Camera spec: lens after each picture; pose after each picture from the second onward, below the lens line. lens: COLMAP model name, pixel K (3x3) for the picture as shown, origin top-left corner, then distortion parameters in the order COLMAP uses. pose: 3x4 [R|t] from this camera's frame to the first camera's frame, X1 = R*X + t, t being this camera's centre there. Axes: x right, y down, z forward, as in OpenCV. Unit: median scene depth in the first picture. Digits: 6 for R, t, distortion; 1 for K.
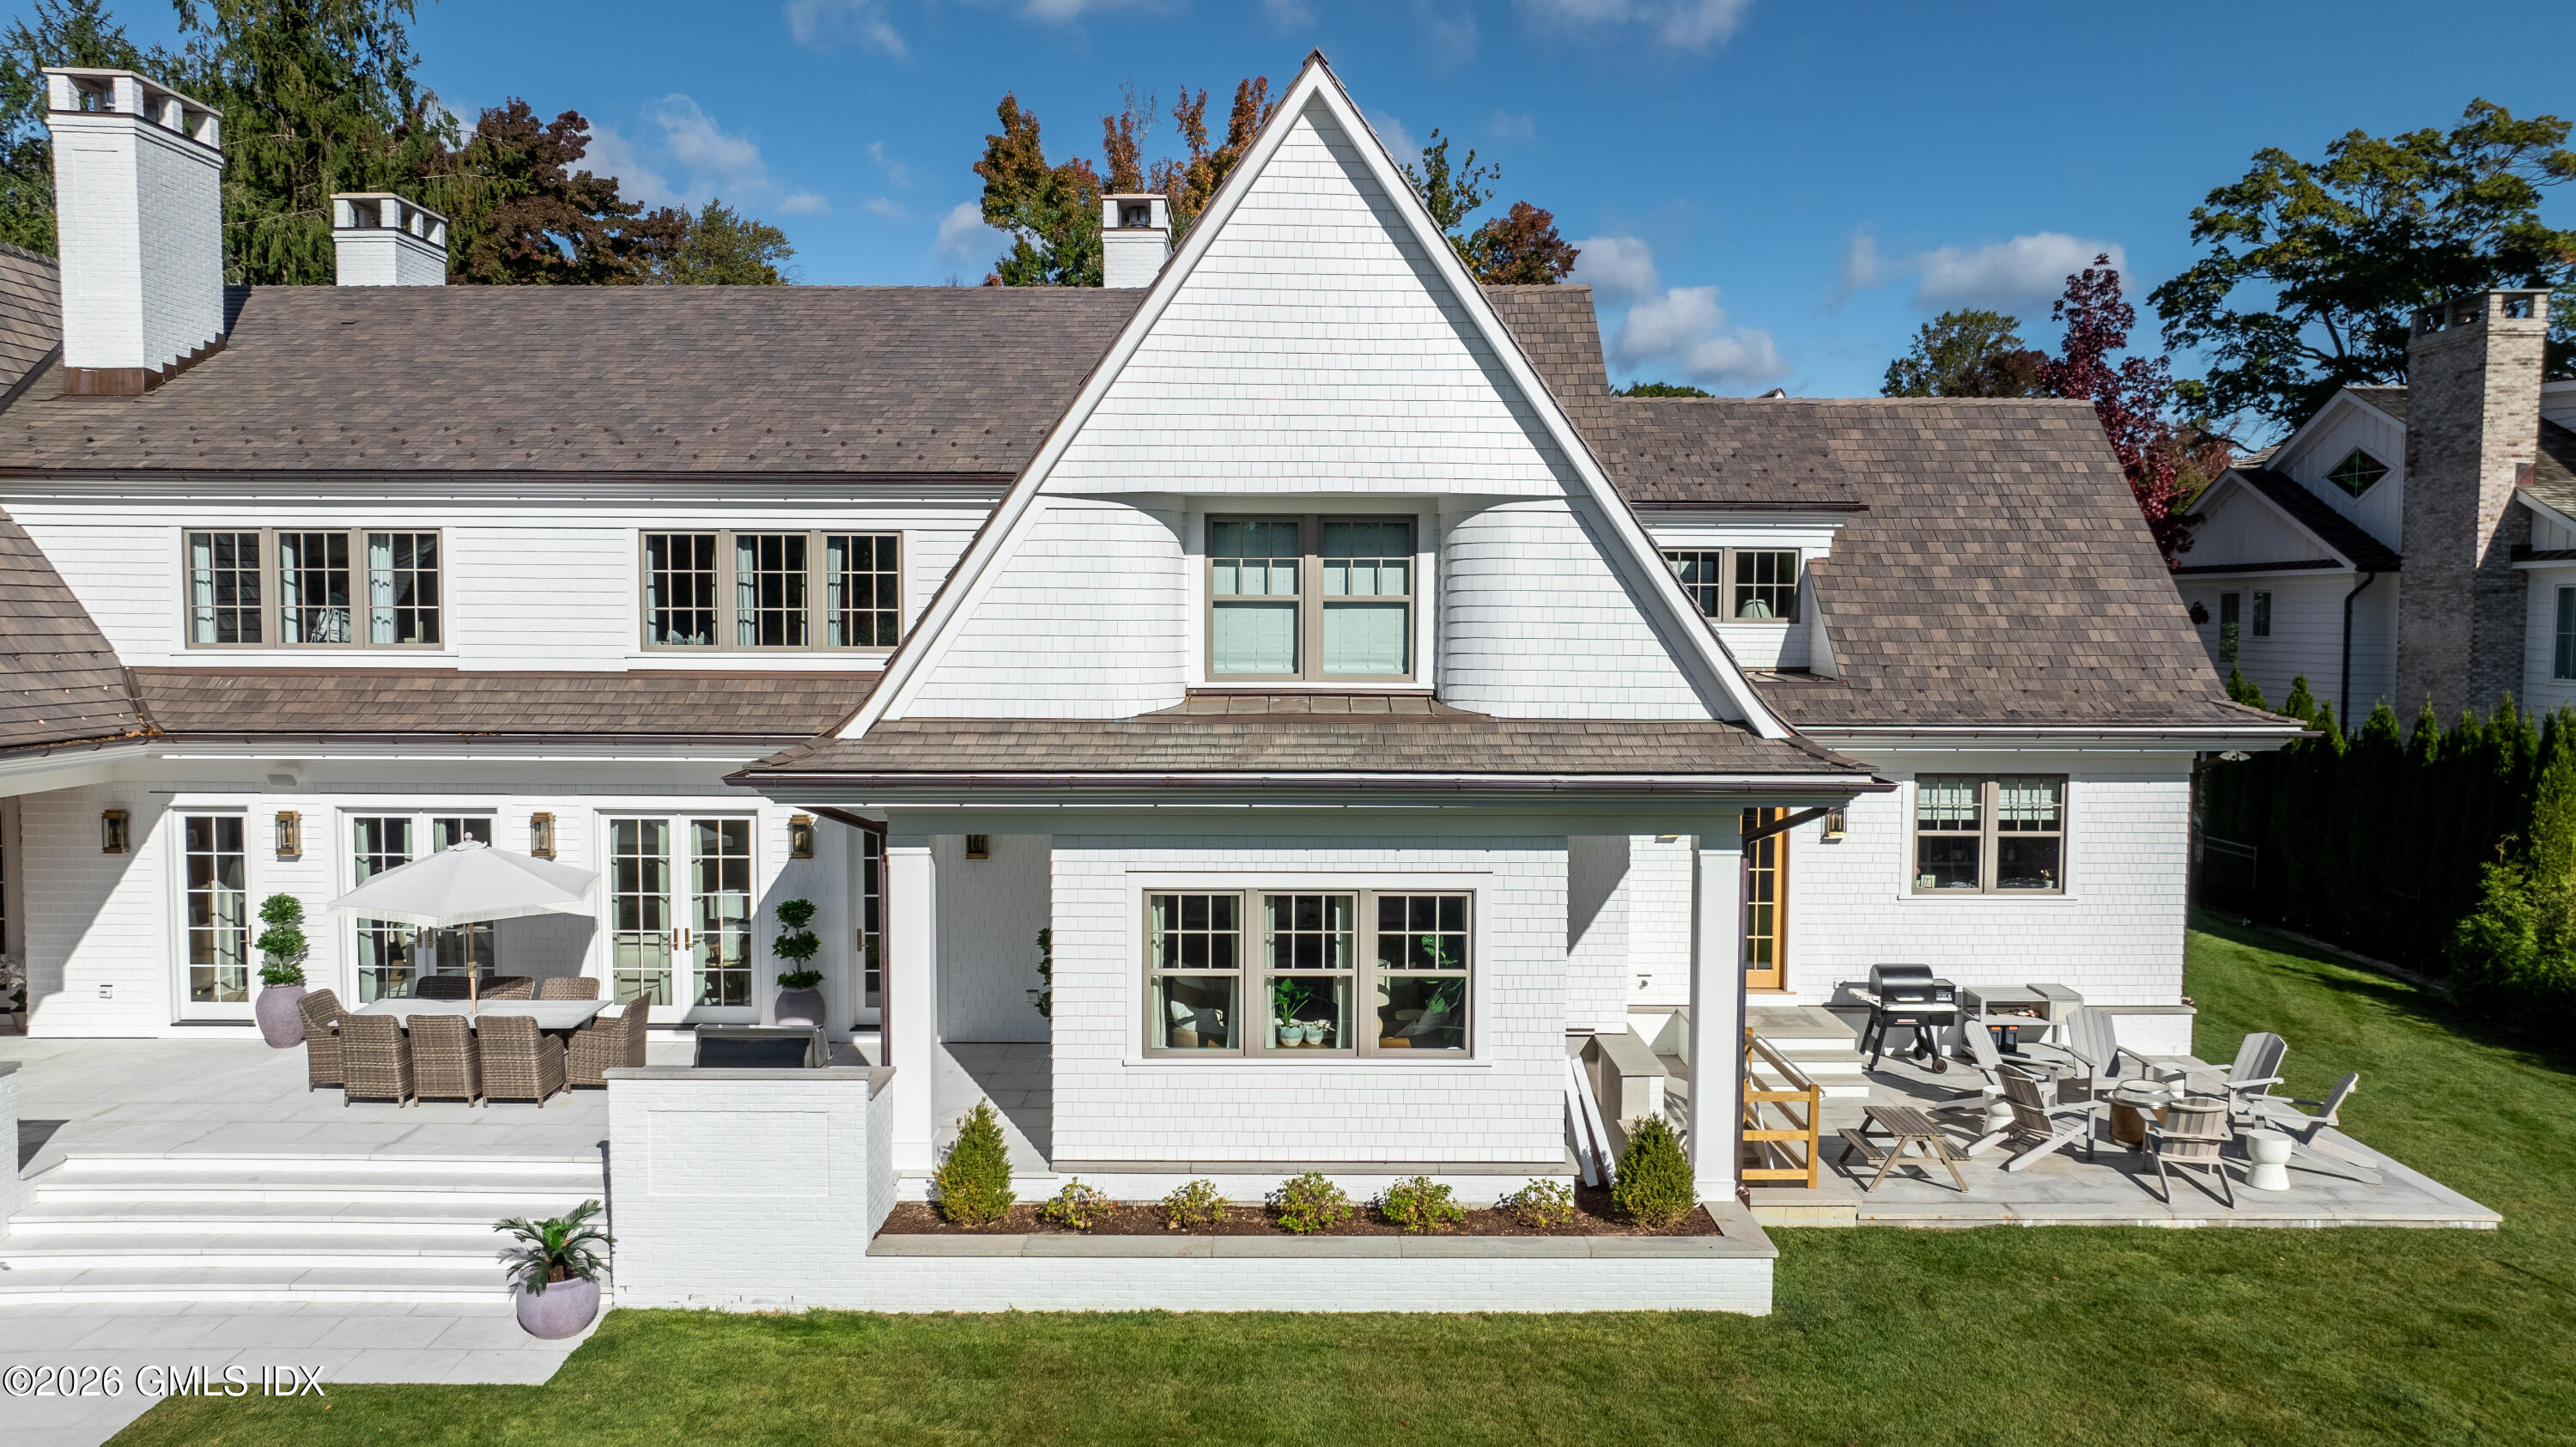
lens RADIAL K [[1820.0, 0, 1288.0], [0, 1820.0, 723.5], [0, 0, 1]] dist [-0.008332, -0.004633]
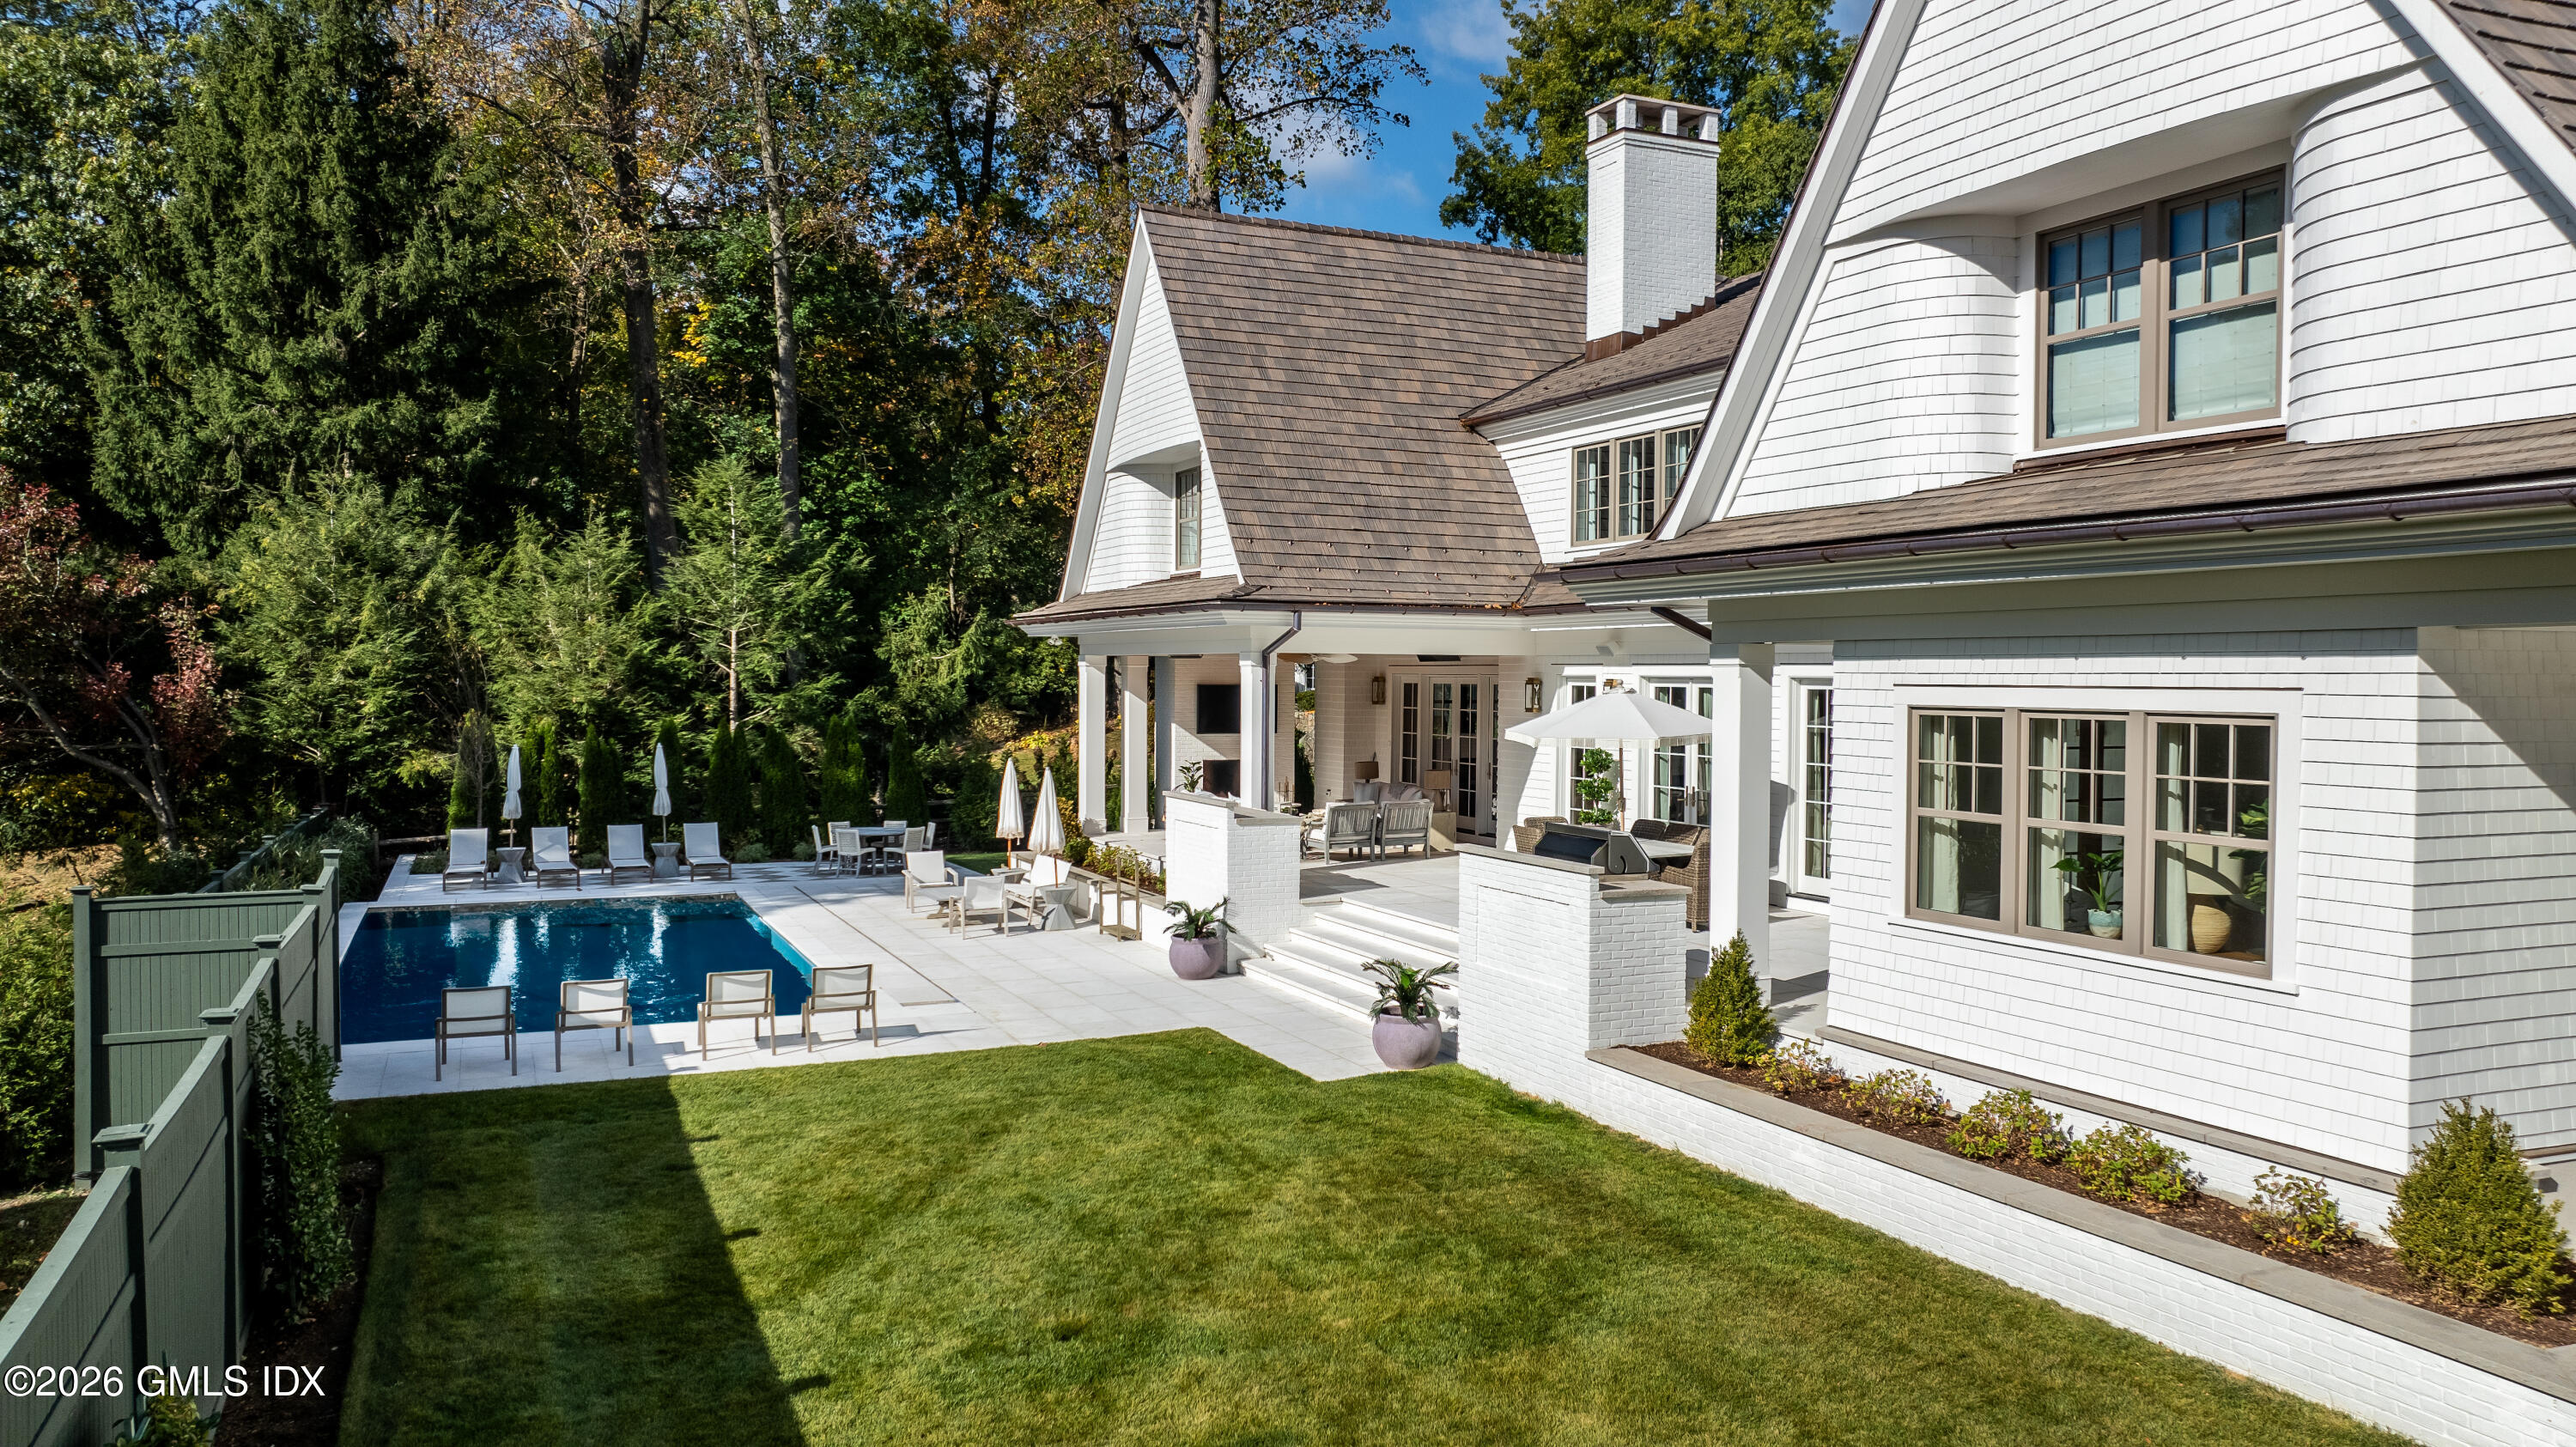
lens RADIAL K [[1820.0, 0, 1288.0], [0, 1820.0, 723.5], [0, 0, 1]] dist [-0.008332, -0.004633]
pose [[0.402399, 0.022296, -0.915193, 0.548096], [-0.065666, 0.997831, -0.004564, 0.119394], [0.913106, 0.061934, 0.402991, 0.415943]]
